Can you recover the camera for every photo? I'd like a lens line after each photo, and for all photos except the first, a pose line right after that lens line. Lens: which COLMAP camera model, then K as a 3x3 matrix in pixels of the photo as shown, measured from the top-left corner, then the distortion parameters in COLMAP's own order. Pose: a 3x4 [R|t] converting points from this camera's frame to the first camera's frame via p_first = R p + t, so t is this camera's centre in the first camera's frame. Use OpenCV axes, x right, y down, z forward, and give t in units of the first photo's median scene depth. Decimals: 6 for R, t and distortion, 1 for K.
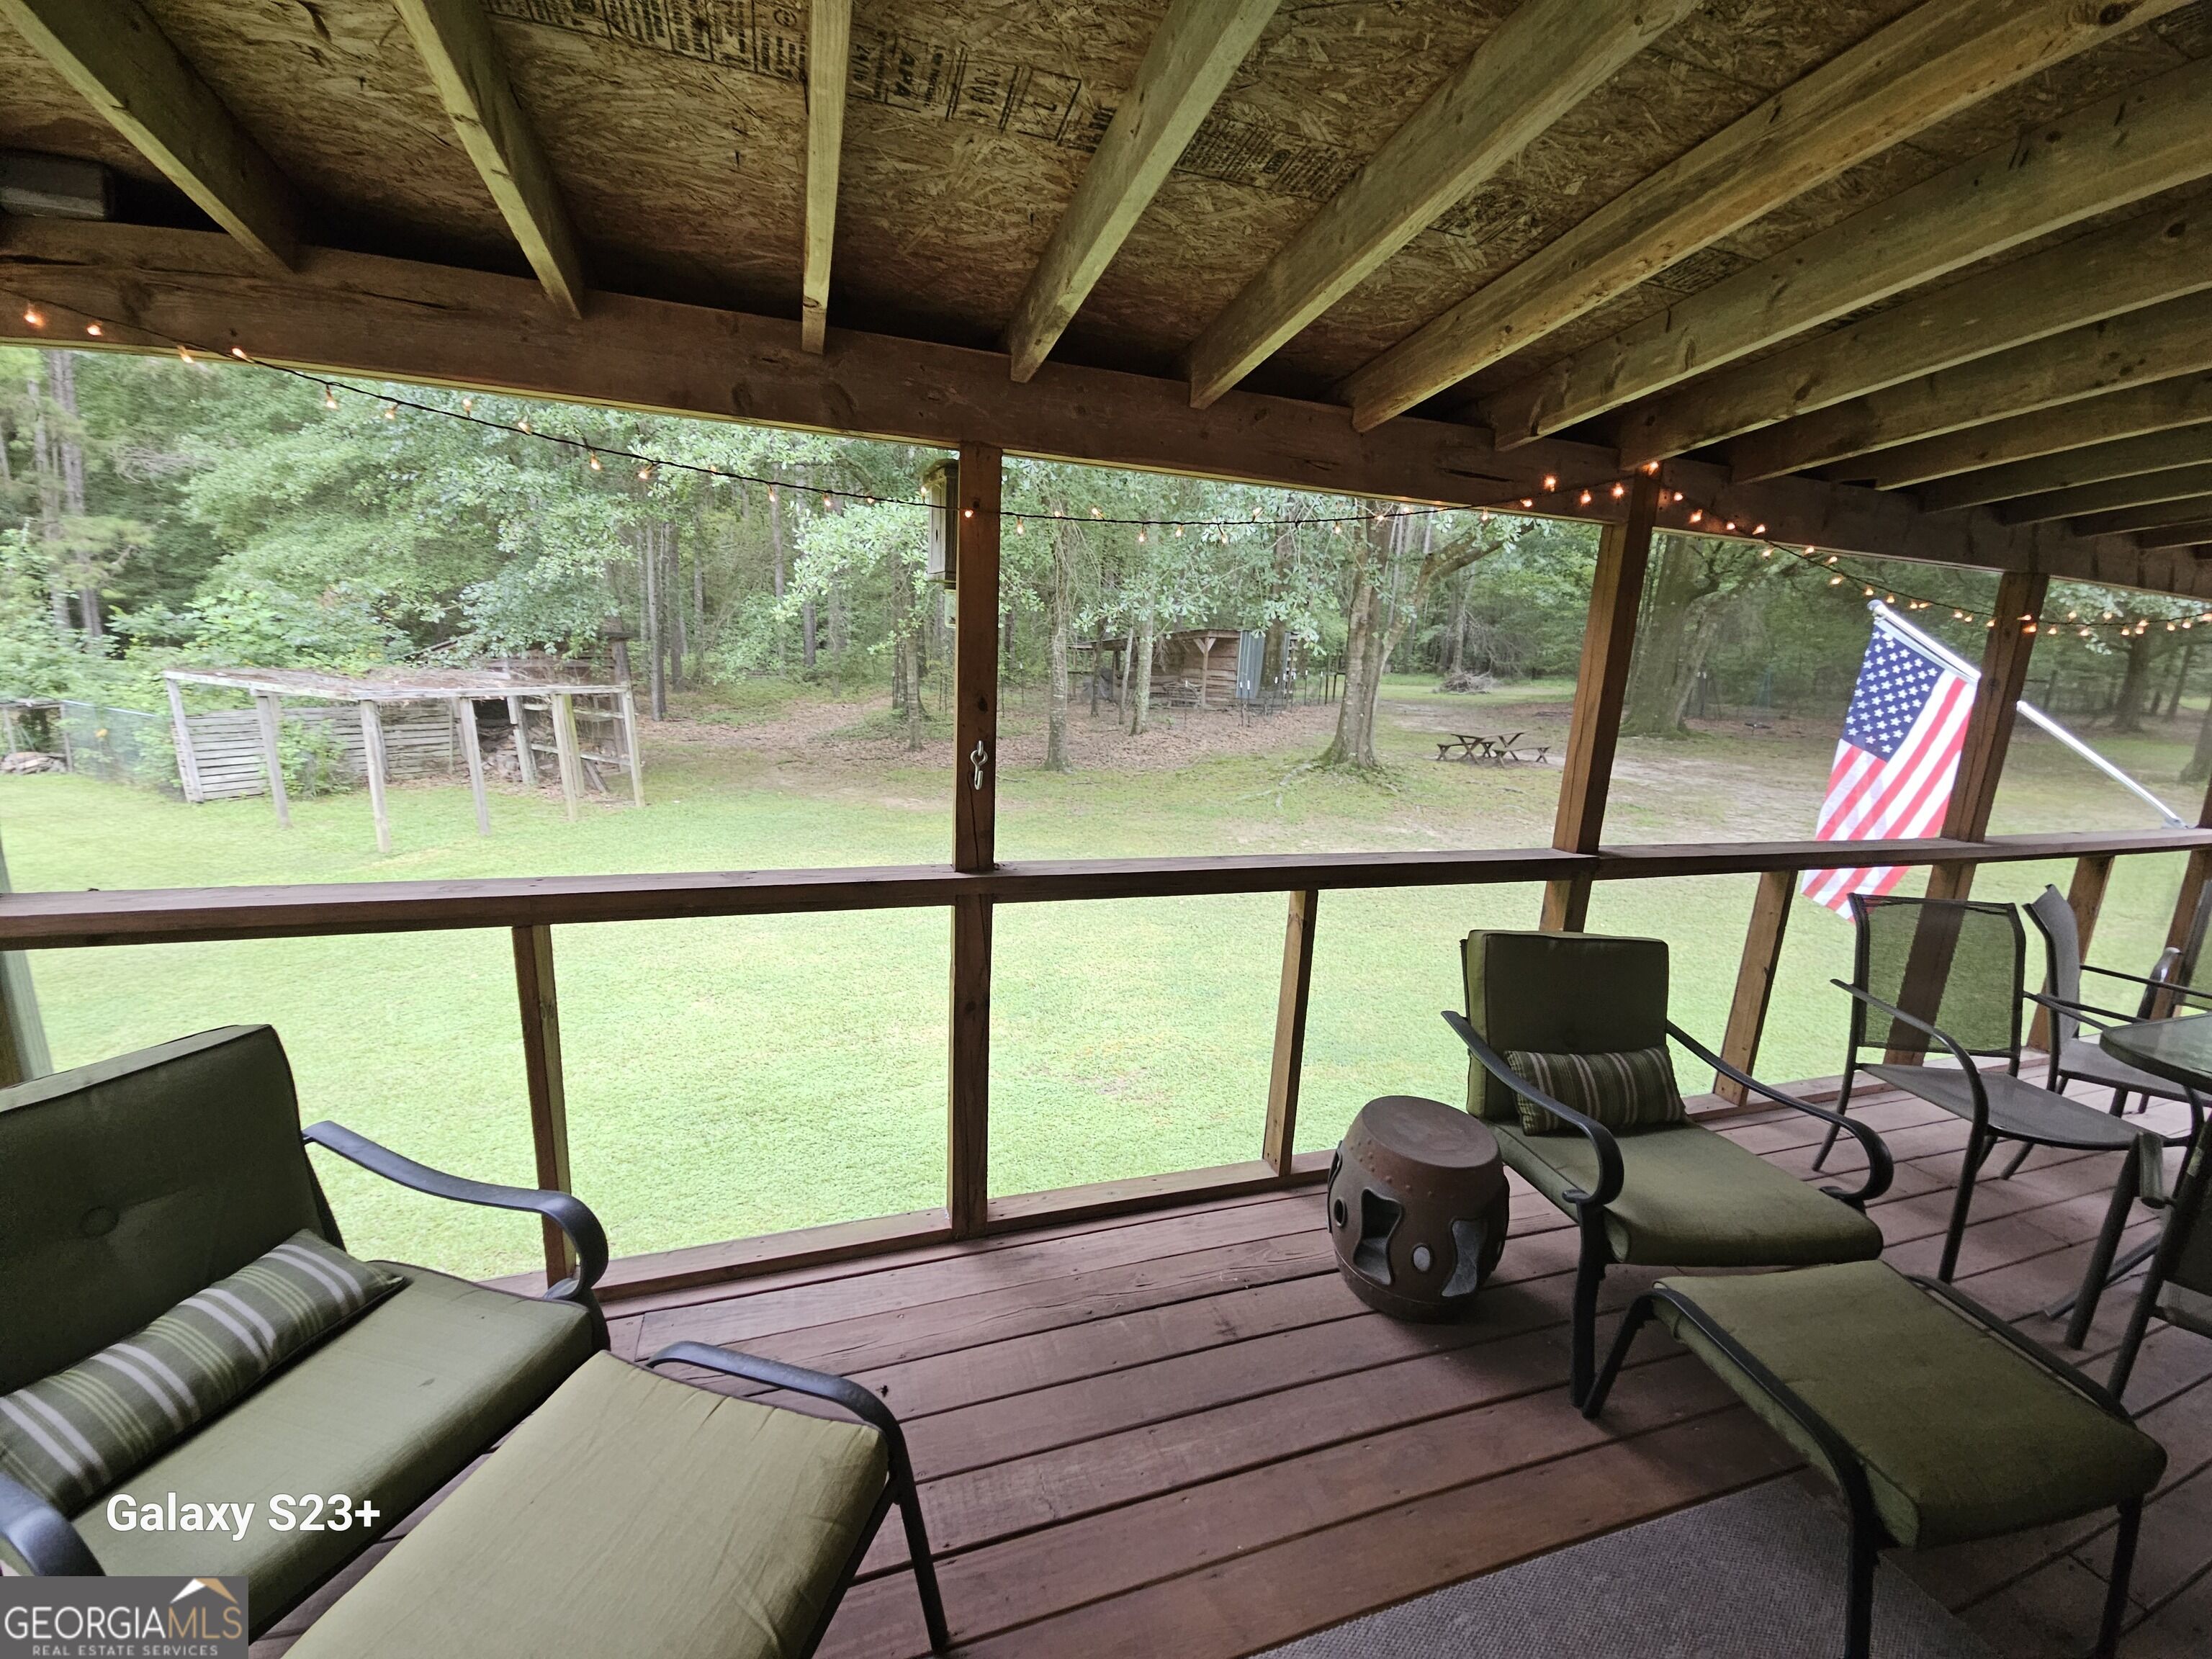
lens RADIAL K [[906.4, 0, 1106.0], [0, 906.4, 829.5], [0, 0, 1]] dist [0.008364, -0.005624]
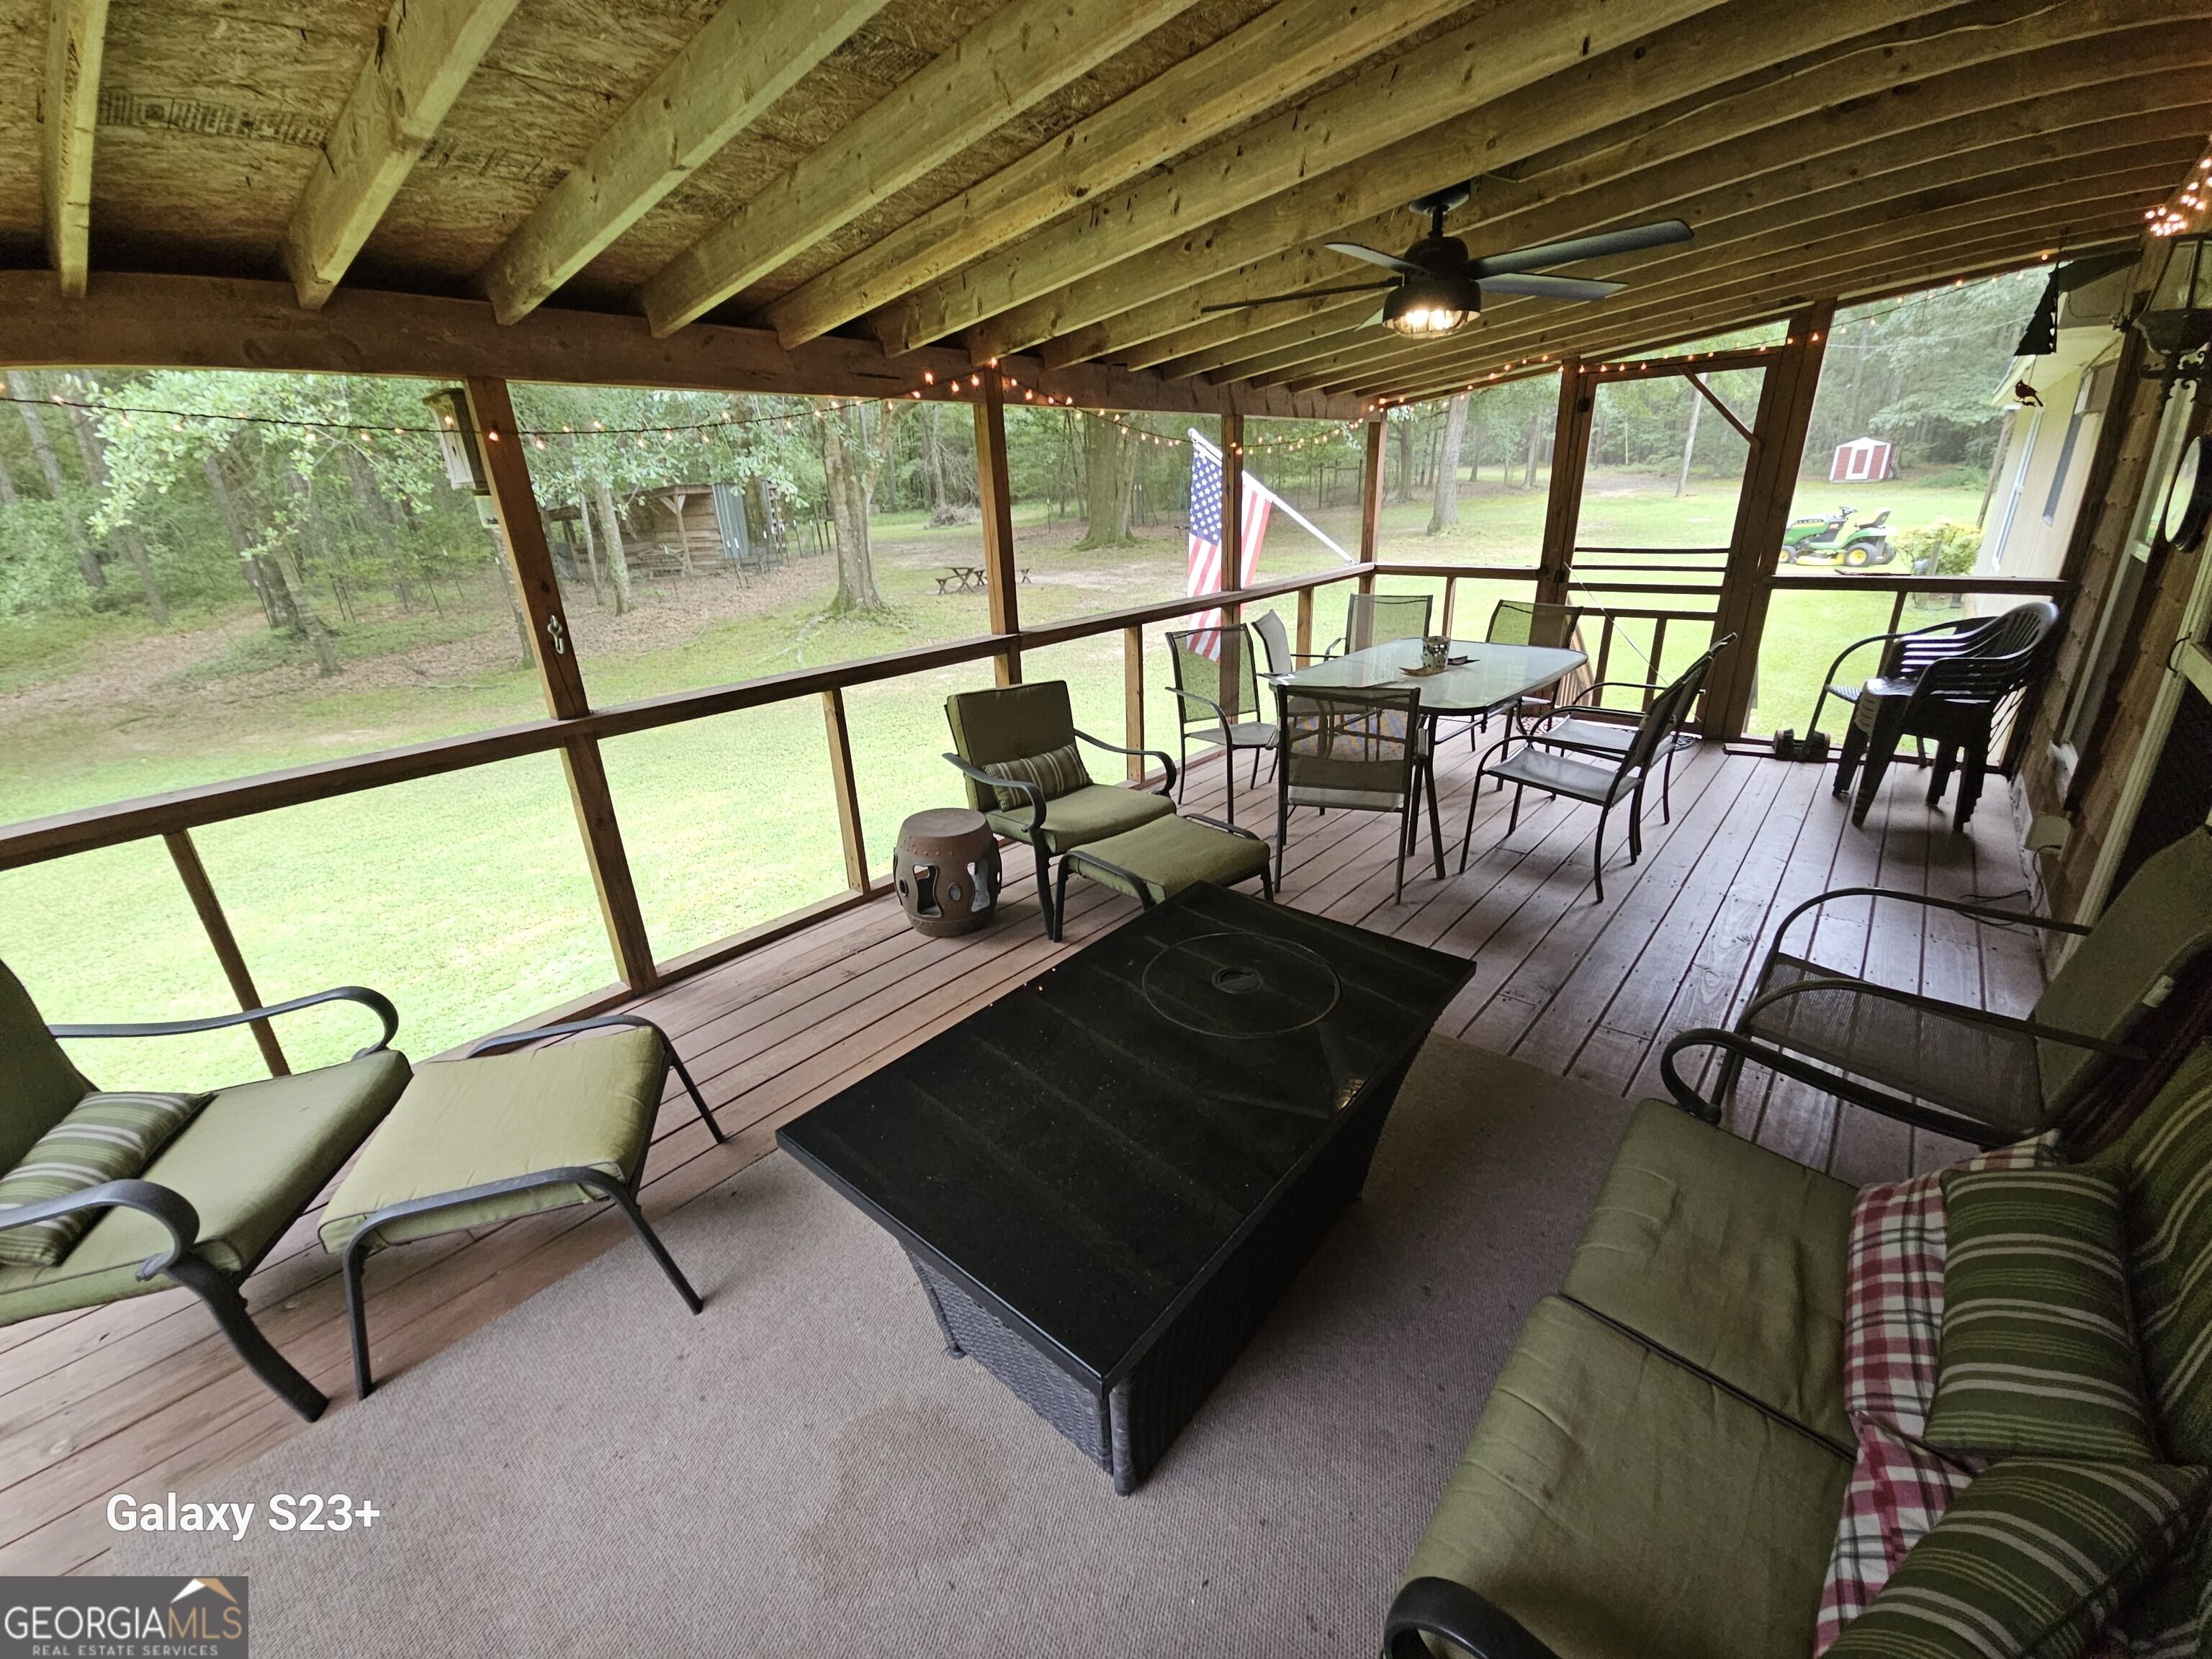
lens RADIAL K [[906.4, 0, 1106.0], [0, 906.4, 829.5], [0, 0, 1]] dist [0.008364, -0.005624]
pose [[0.858470, -0.259851, 0.442161, -0.086038], [0.185547, 0.961103, 0.204580, 0.059565], [-0.478123, -0.093584, 0.873293, -0.418443]]
